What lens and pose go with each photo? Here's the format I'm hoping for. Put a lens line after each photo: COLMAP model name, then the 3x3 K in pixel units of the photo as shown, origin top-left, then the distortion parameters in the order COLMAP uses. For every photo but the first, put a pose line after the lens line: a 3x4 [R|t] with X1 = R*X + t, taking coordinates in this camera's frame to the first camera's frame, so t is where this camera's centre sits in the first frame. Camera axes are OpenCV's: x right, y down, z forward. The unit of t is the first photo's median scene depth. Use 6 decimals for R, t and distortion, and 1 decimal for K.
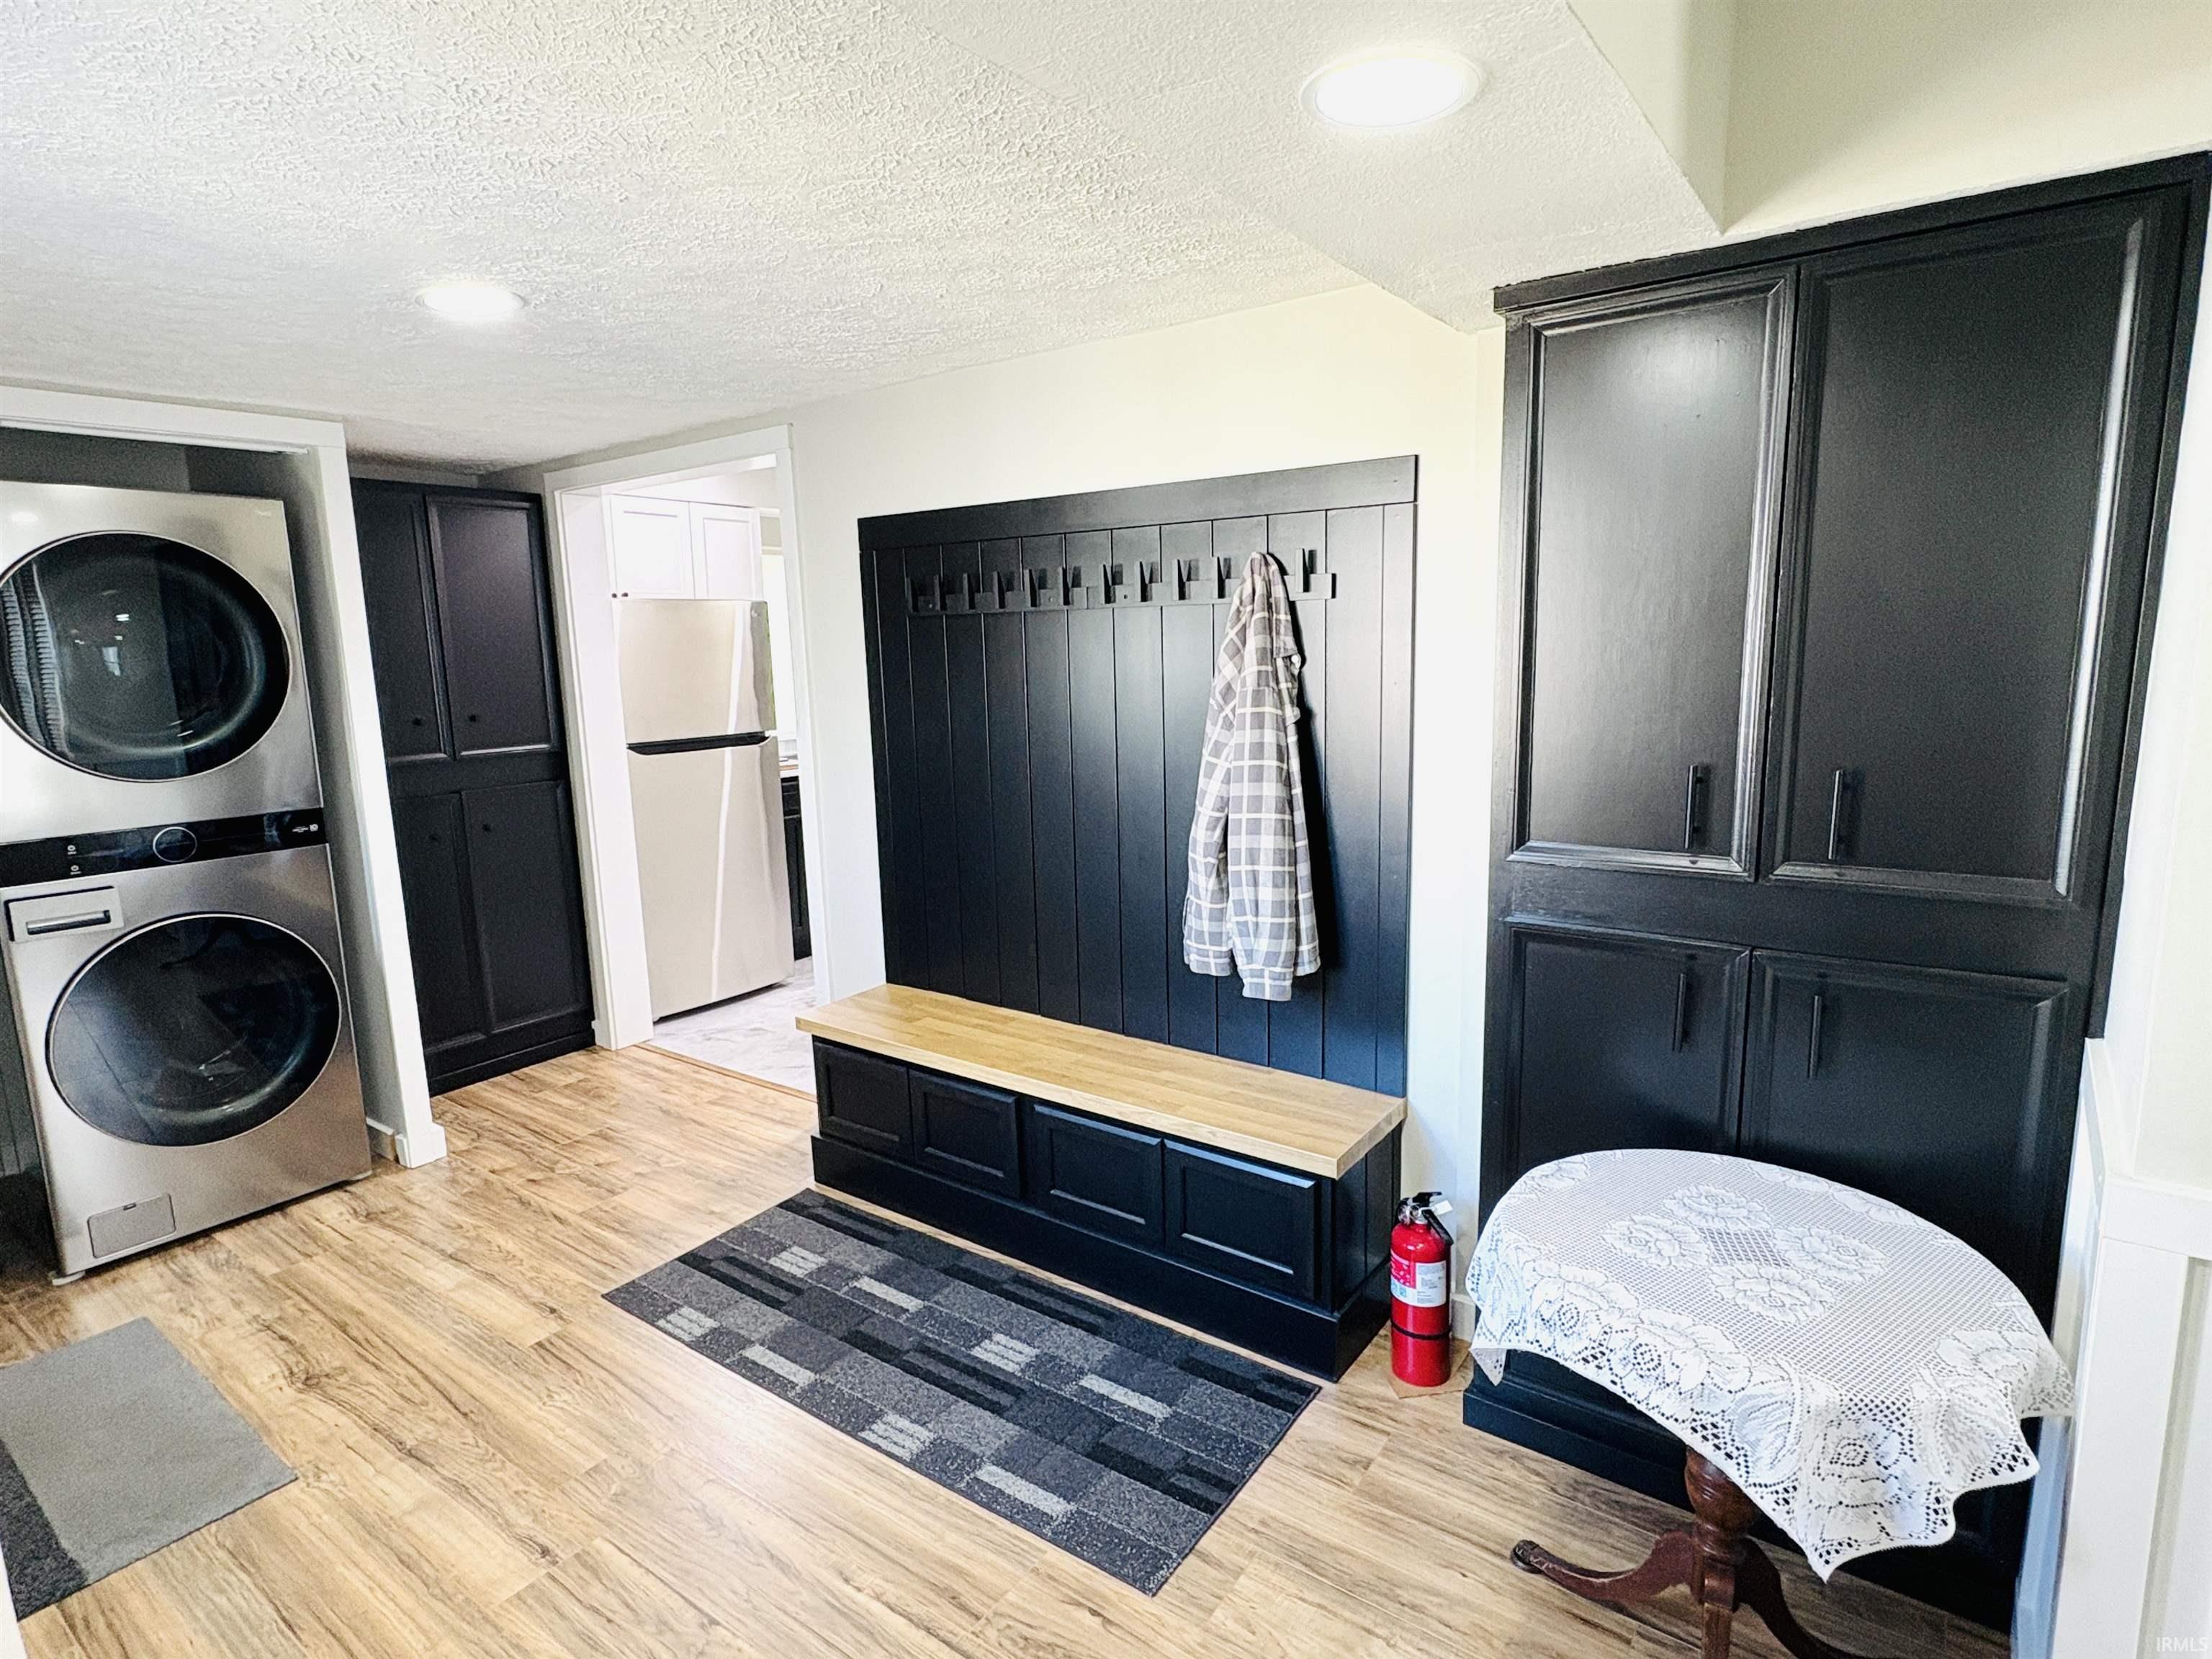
lens RADIAL K [[1148.5, 0, 1101.7], [0, 1148.5, 836.0], [0, 0, 1]] dist [-0.005095, 0.003501]
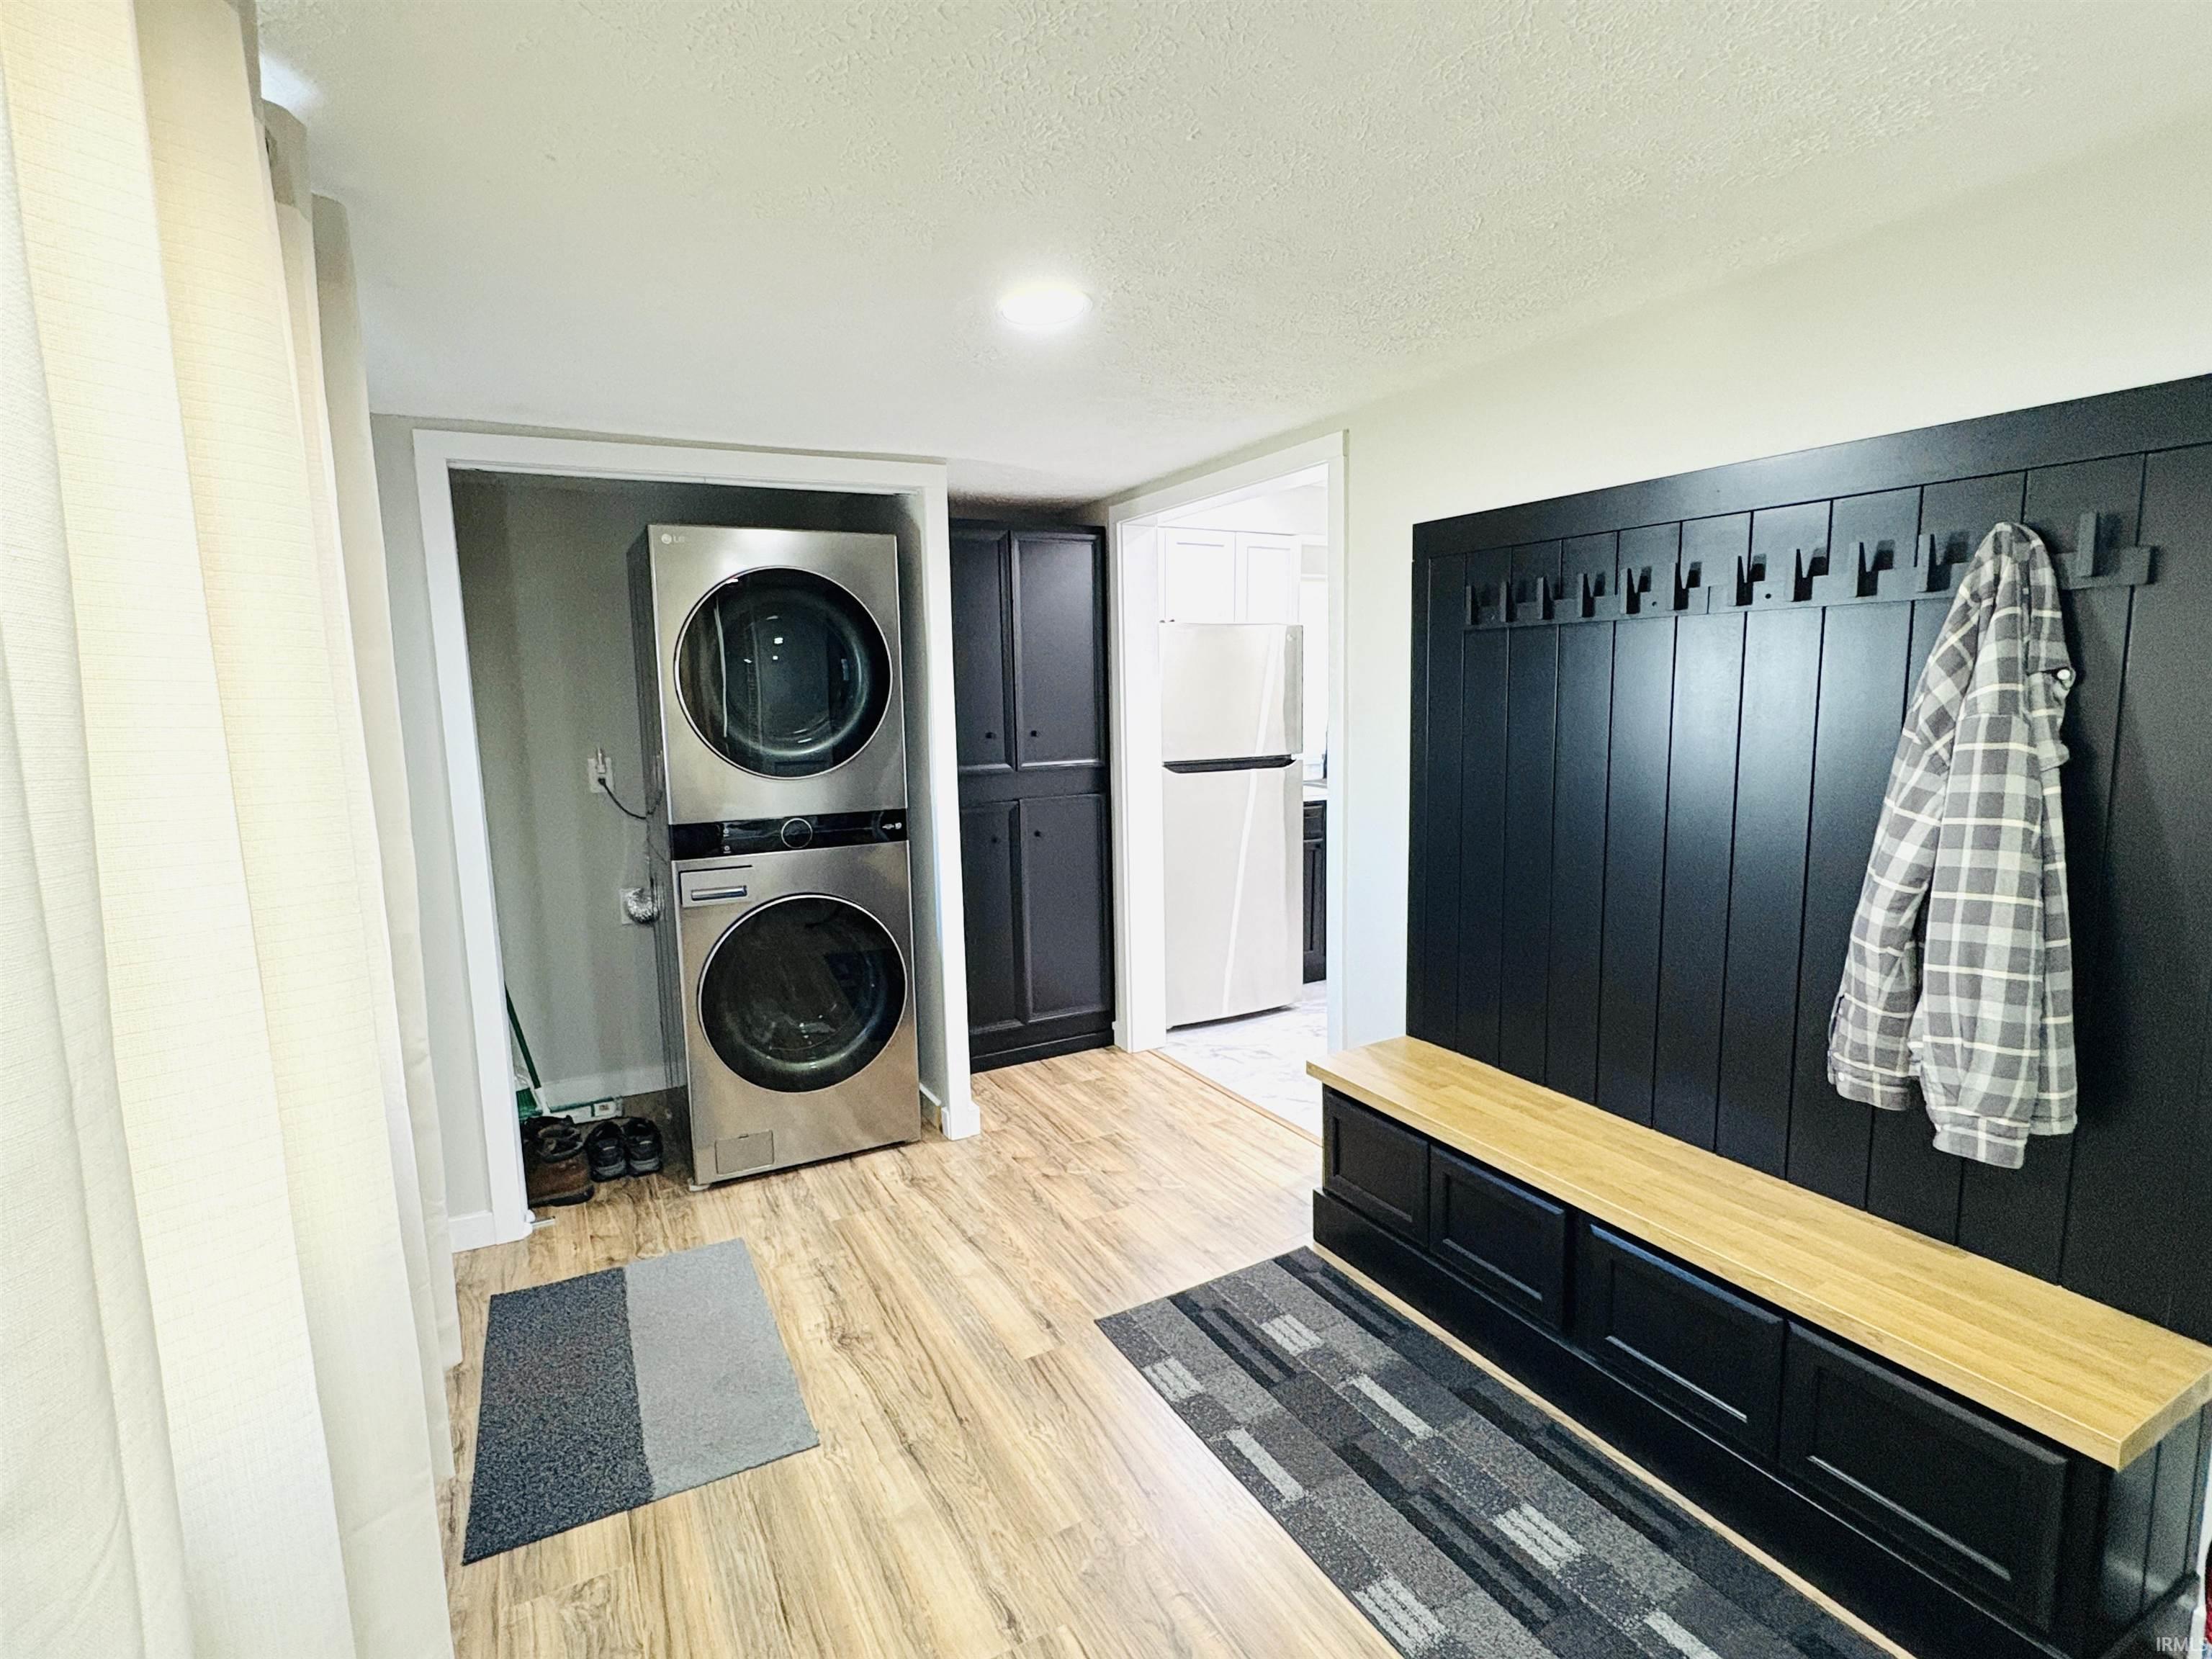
lens RADIAL K [[1072.9, 0, 1102.0], [0, 1072.9, 832.0], [0, 0, 1]] dist [0.000002, -0.000090]
pose [[0.899524, 0.065114, -0.431992, -0.065355], [-0.074398, 0.997218, -0.004605, -0.014005], [0.430491, 0.036282, 0.901866, 0.171779]]
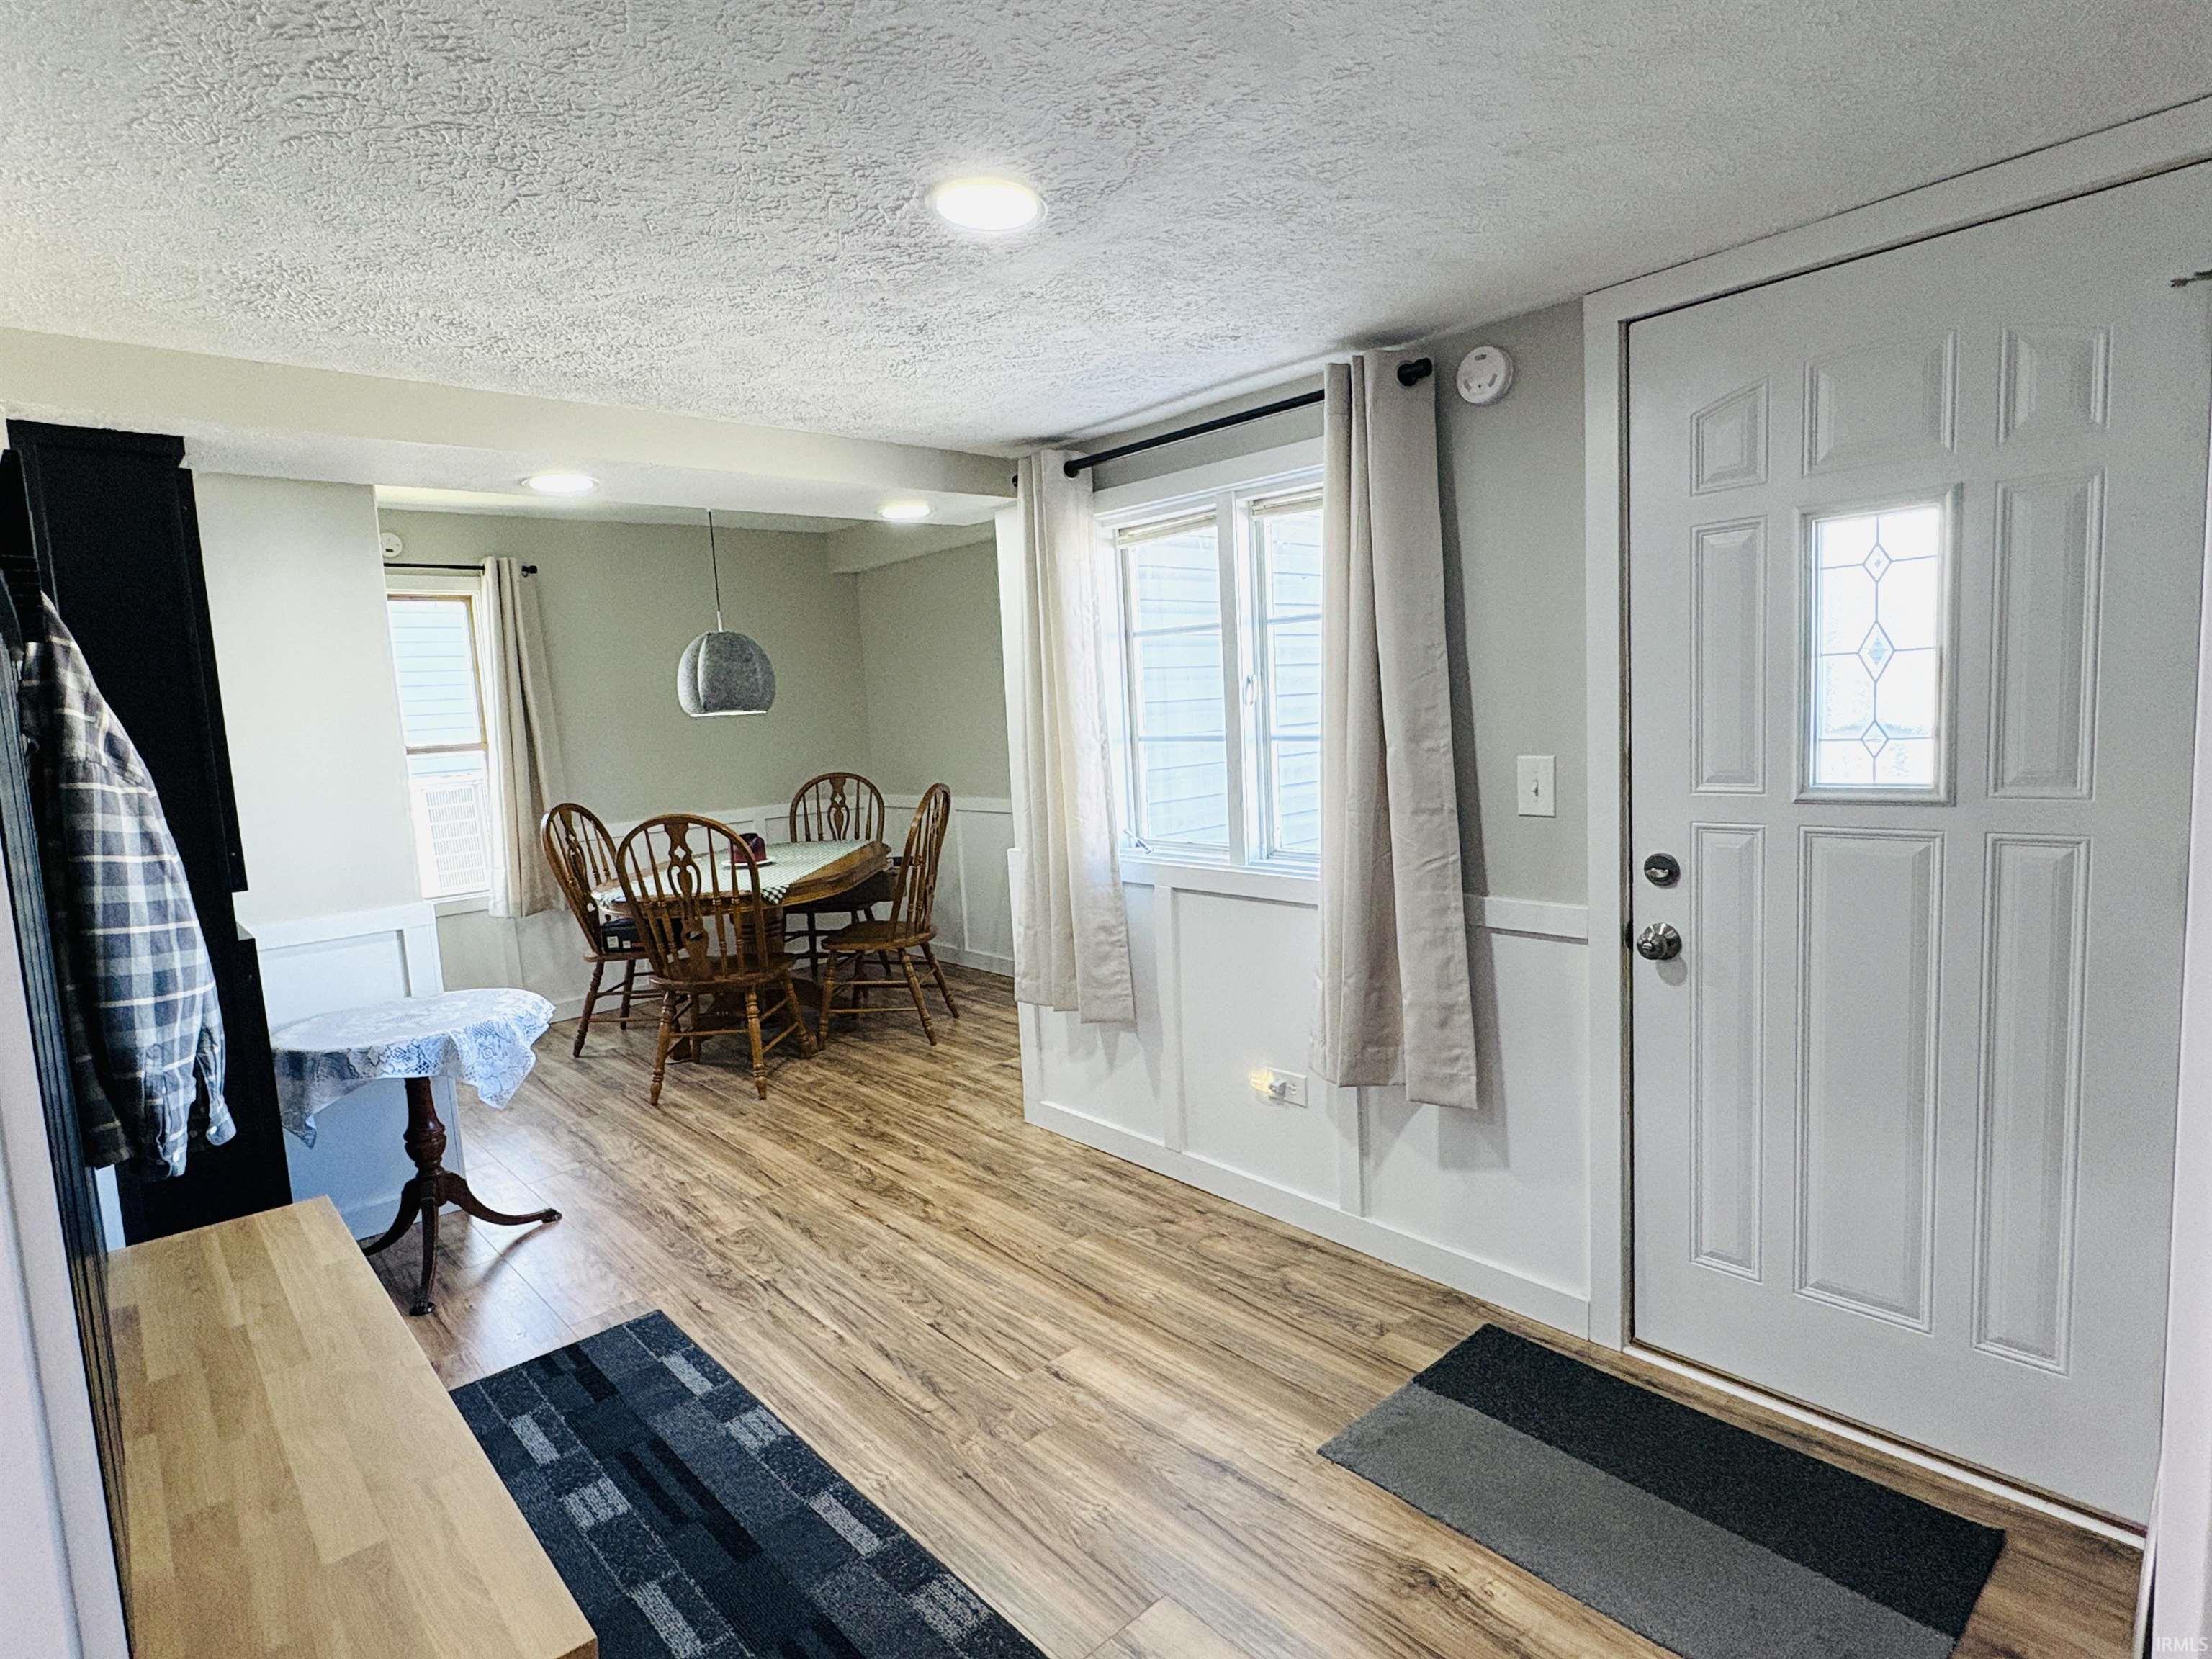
lens RADIAL K [[1148.5, 0, 1098.5], [0, 1148.5, 830.4], [0, 0, 1]] dist [-0.005095, 0.003501]
pose [[-0.974805, 0.056869, 0.215686, -0.650047], [0.114009, 0.958134, 0.262642, -0.208856], [-0.191720, 0.280615, -0.940478, 1.560915]]
